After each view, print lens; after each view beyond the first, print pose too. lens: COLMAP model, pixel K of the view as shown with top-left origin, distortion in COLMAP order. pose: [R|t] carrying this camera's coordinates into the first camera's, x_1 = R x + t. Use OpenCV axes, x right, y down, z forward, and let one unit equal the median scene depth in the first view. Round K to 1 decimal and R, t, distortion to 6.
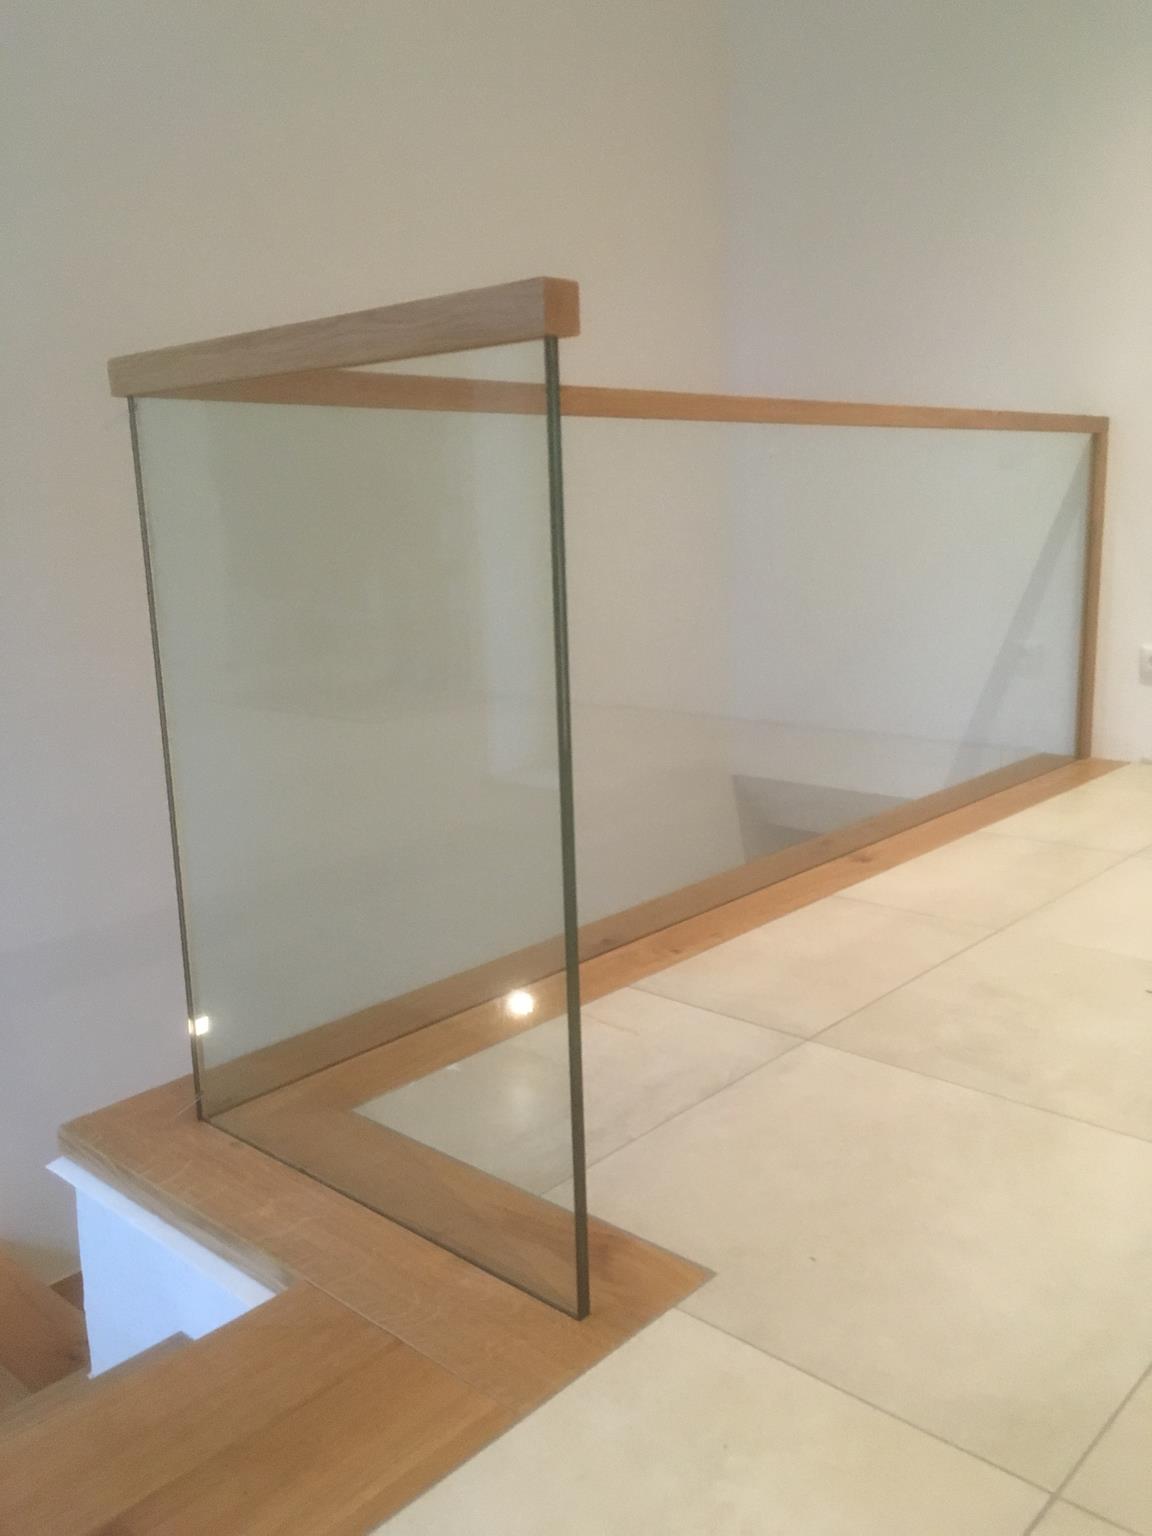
lens RADIAL K [[1311.7, 0, 576.0], [0, 1311.7, 768.0], [0, 0, 1]] dist [0.100024, -0.135596]
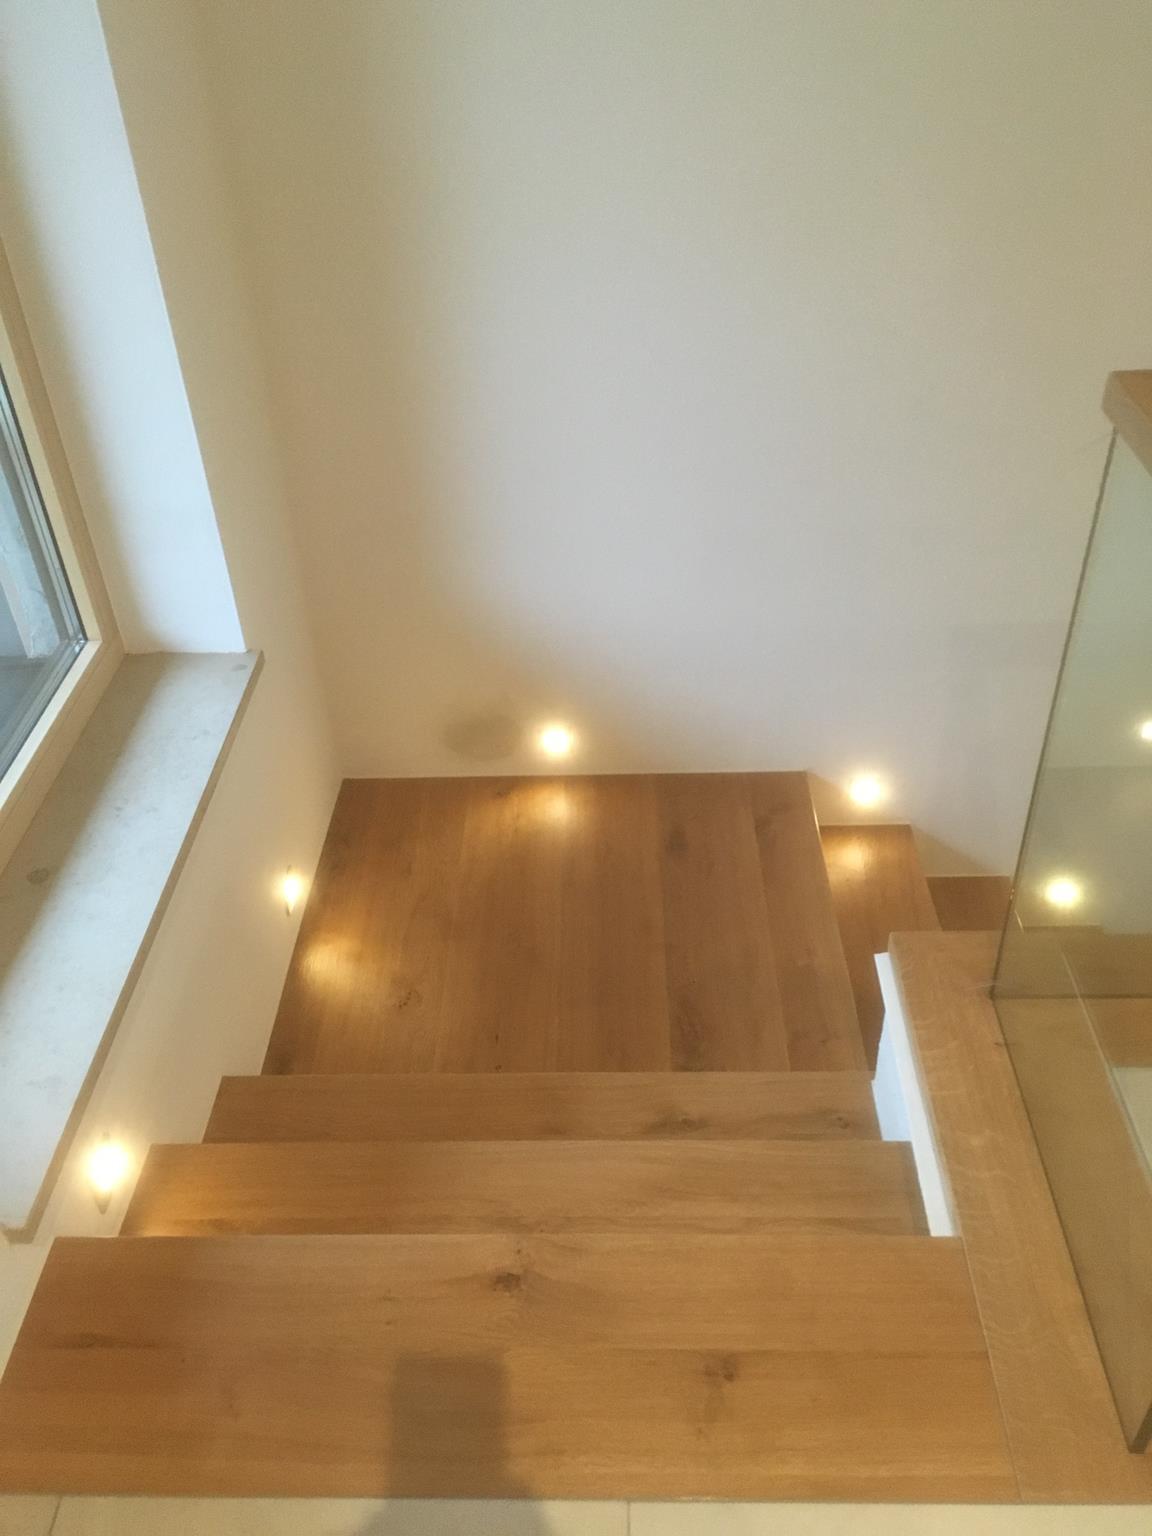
lens RADIAL K [[1311.7, 0, 576.0], [0, 1311.7, 768.0], [0, 0, 1]] dist [0.100024, -0.135596]
pose [[0.659050, 0.462654, -0.592963, 0.071877], [-0.140111, 0.850134, 0.507583, -0.440846], [0.738933, -0.251442, 0.625104, 0.060064]]
